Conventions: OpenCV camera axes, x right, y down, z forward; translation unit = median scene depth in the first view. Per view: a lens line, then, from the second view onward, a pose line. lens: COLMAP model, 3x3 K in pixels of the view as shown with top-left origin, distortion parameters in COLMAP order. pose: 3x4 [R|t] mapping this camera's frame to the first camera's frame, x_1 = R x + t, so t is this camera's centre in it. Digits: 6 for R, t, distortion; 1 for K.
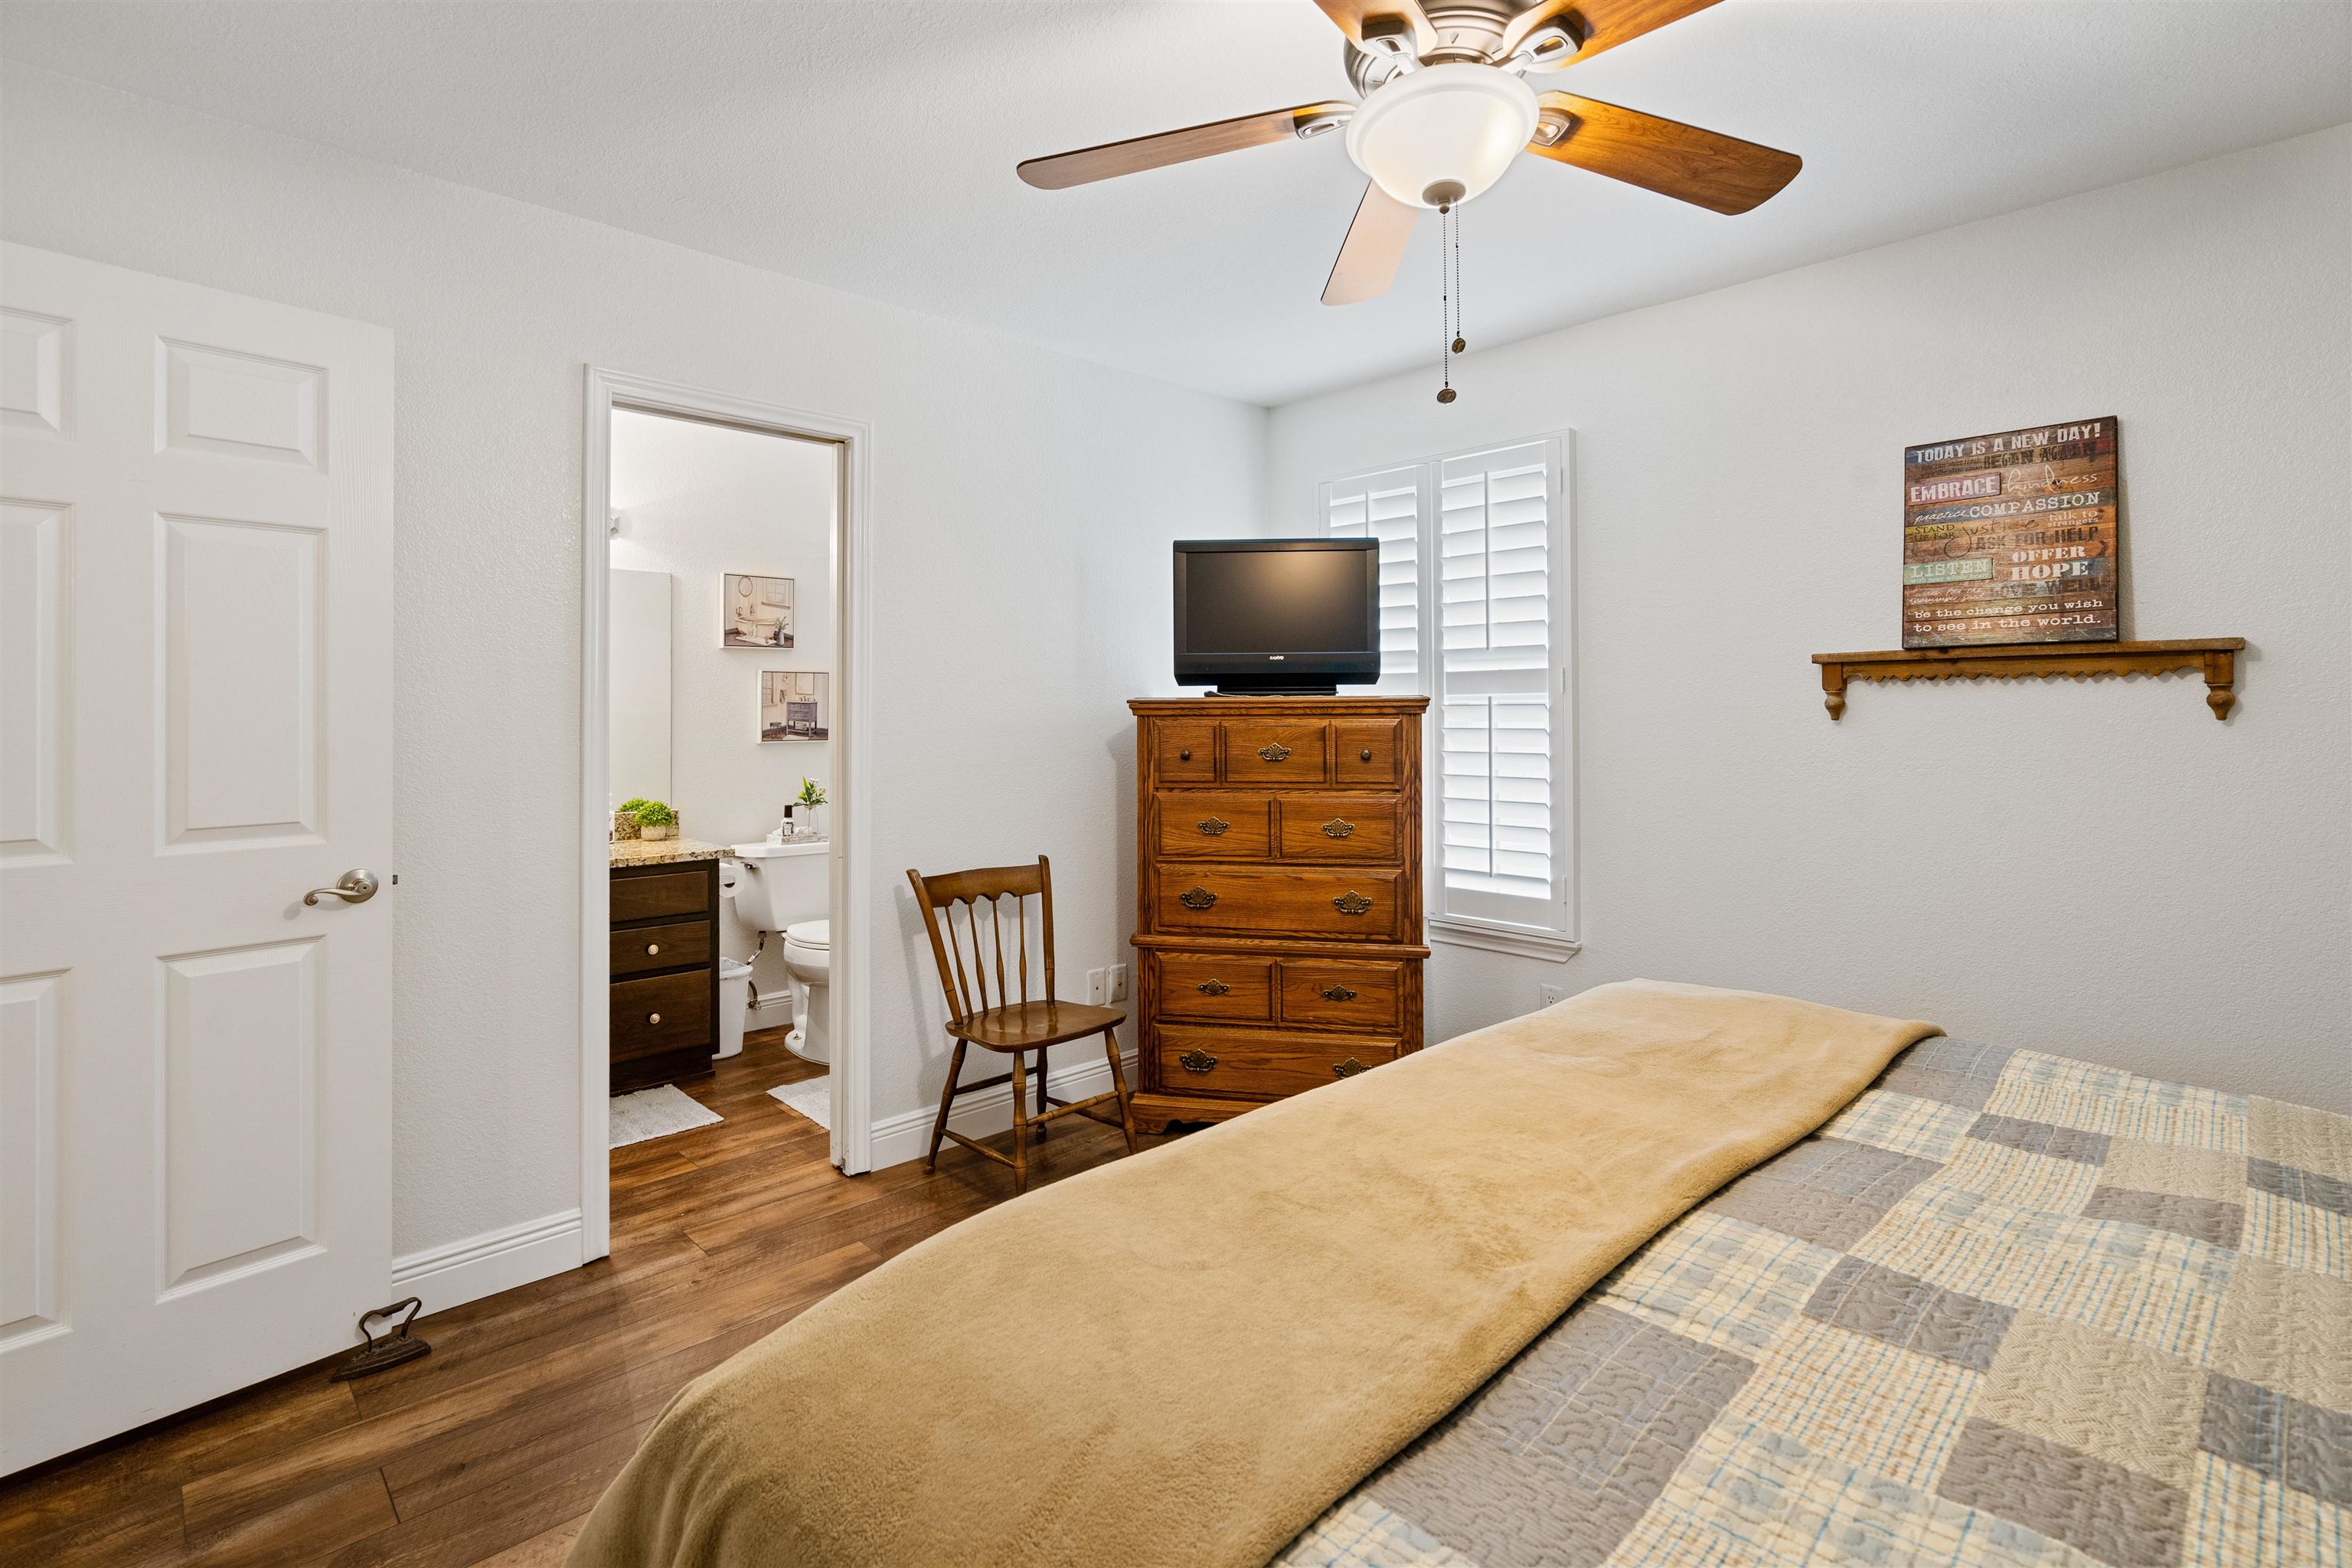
lens RADIAL K [[1077.8, 0, 1166.2], [0, 1077.8, 716.9], [0, 0, 1]] dist [0.000931, 0.000007]
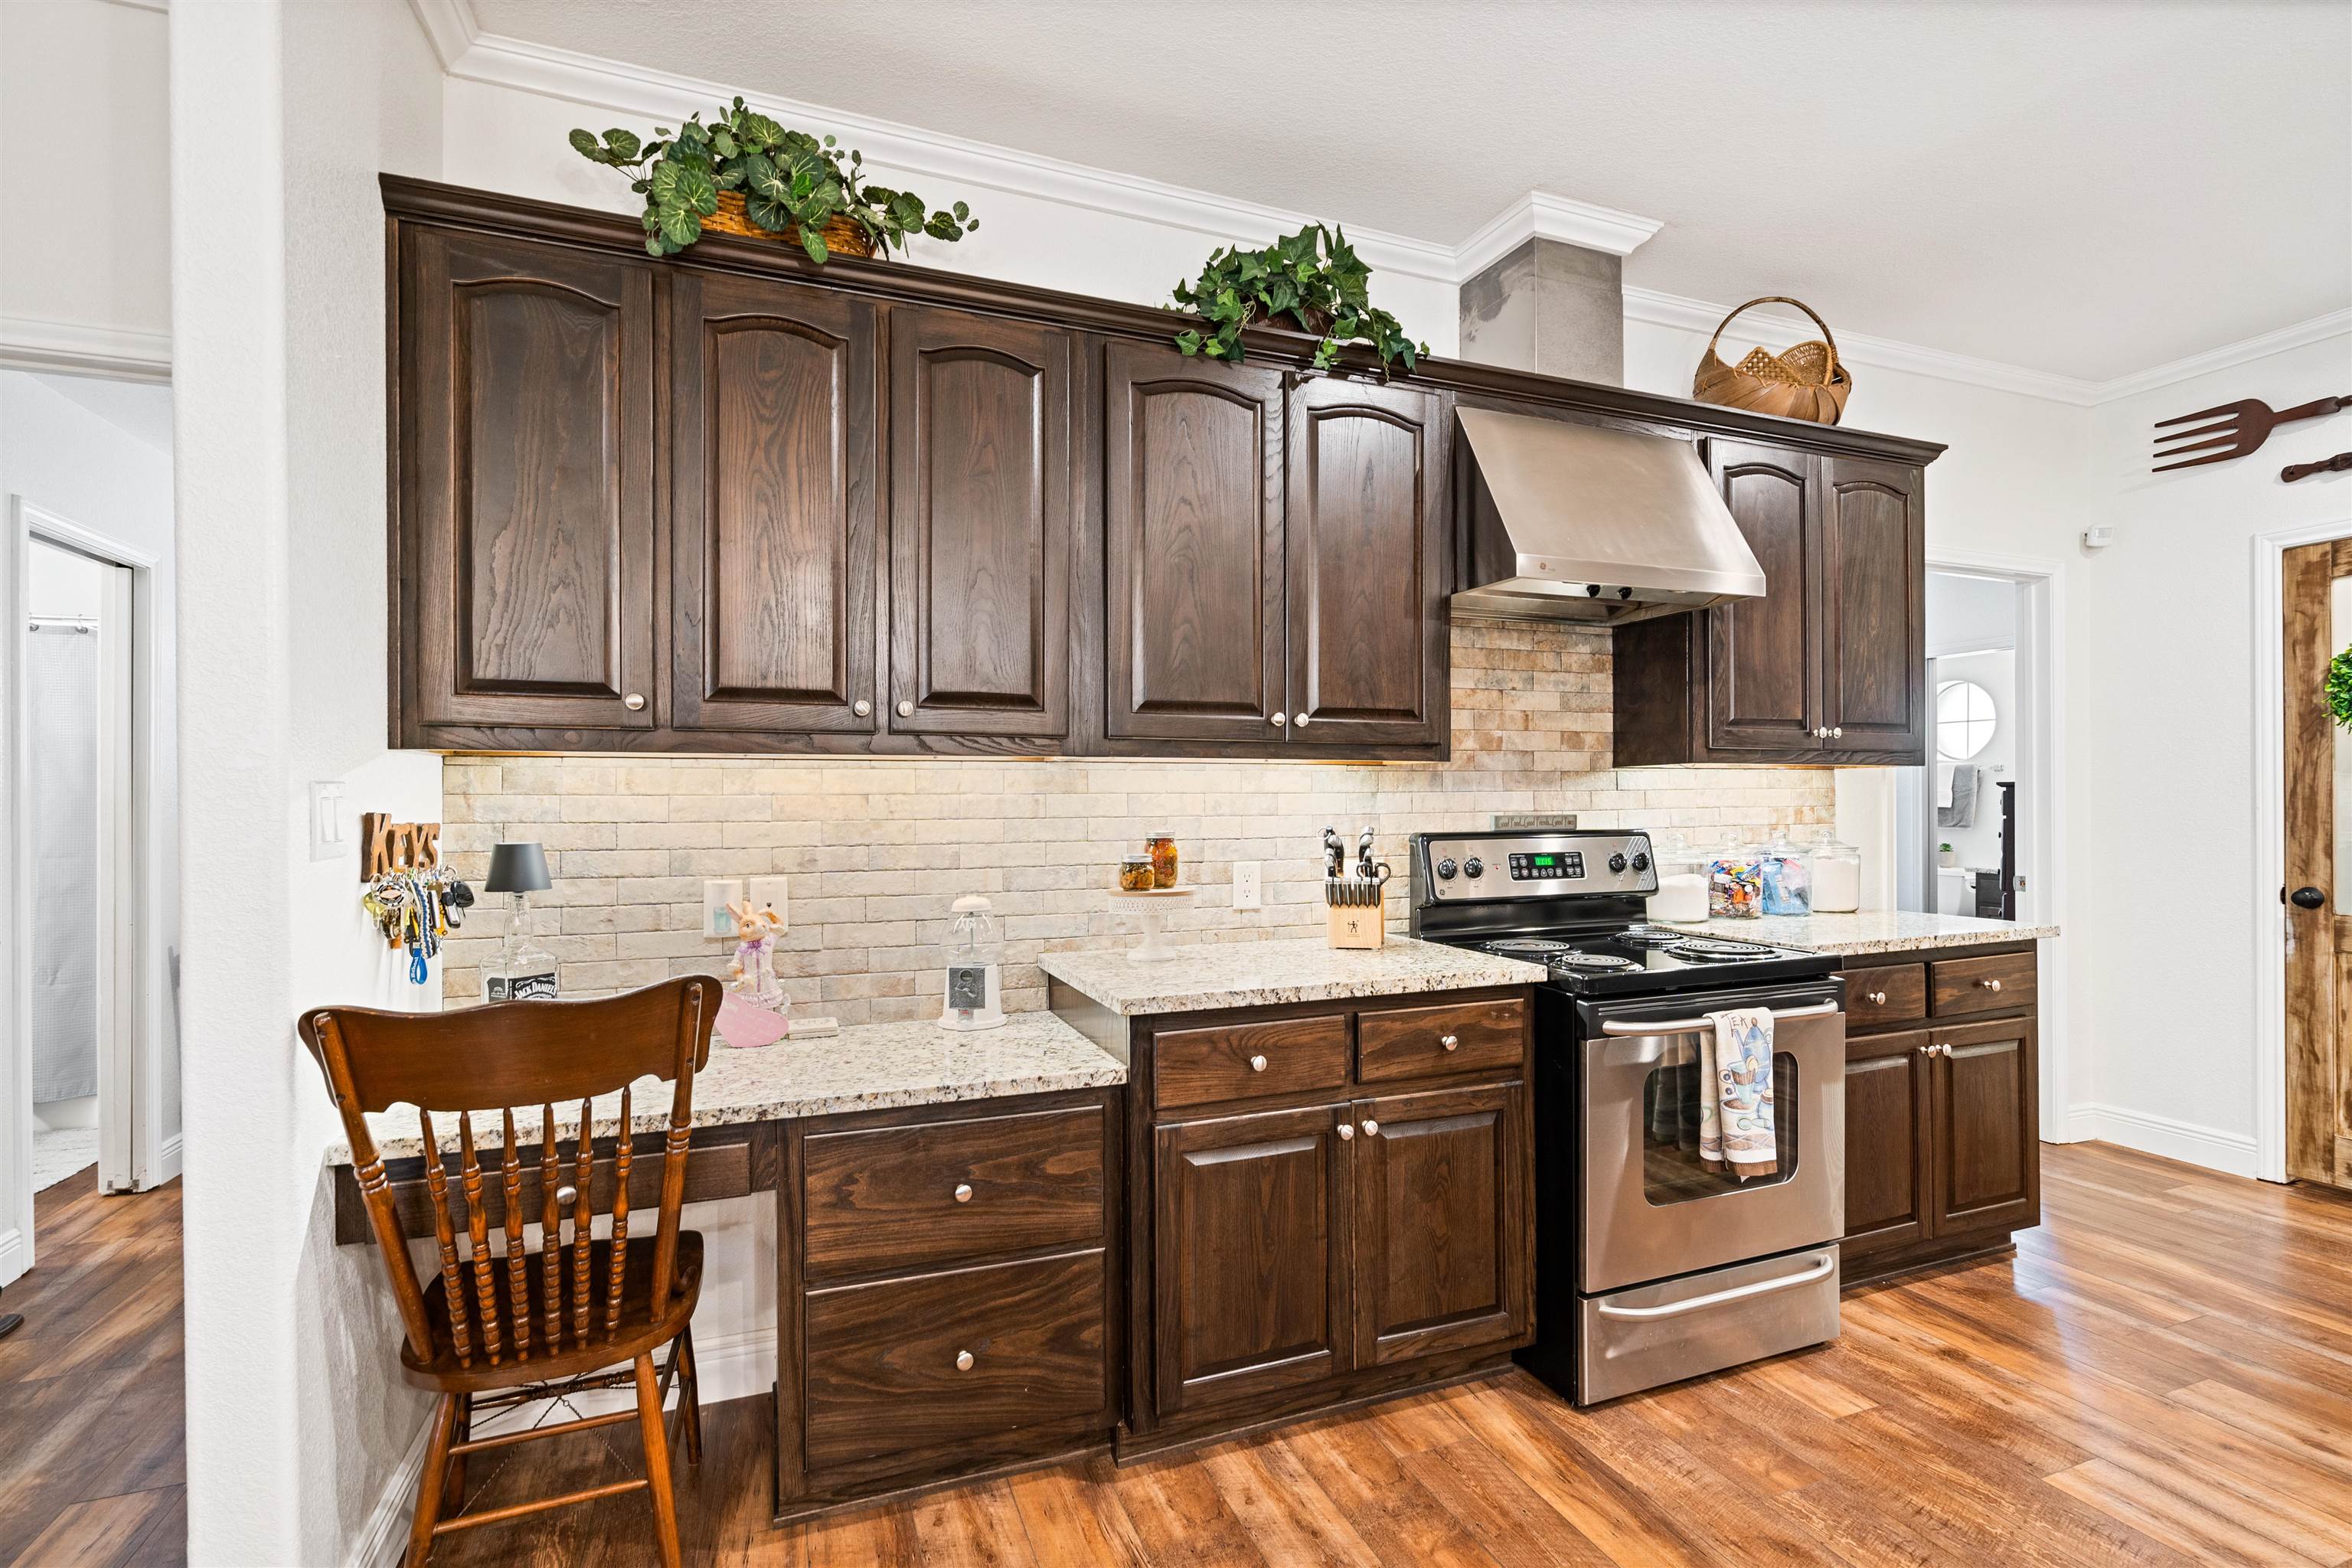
lens RADIAL K [[1077.8, 0, 1179.7], [0, 1077.8, 787.5], [0, 0, 1]] dist [0.000931, 0.000007]
pose [[0.393039, 0.000791, 0.919521, -1.107970], [0.002258, 0.999996, -0.001825, -0.012974], [-0.919519, 0.002793, 0.393036, -0.599757]]
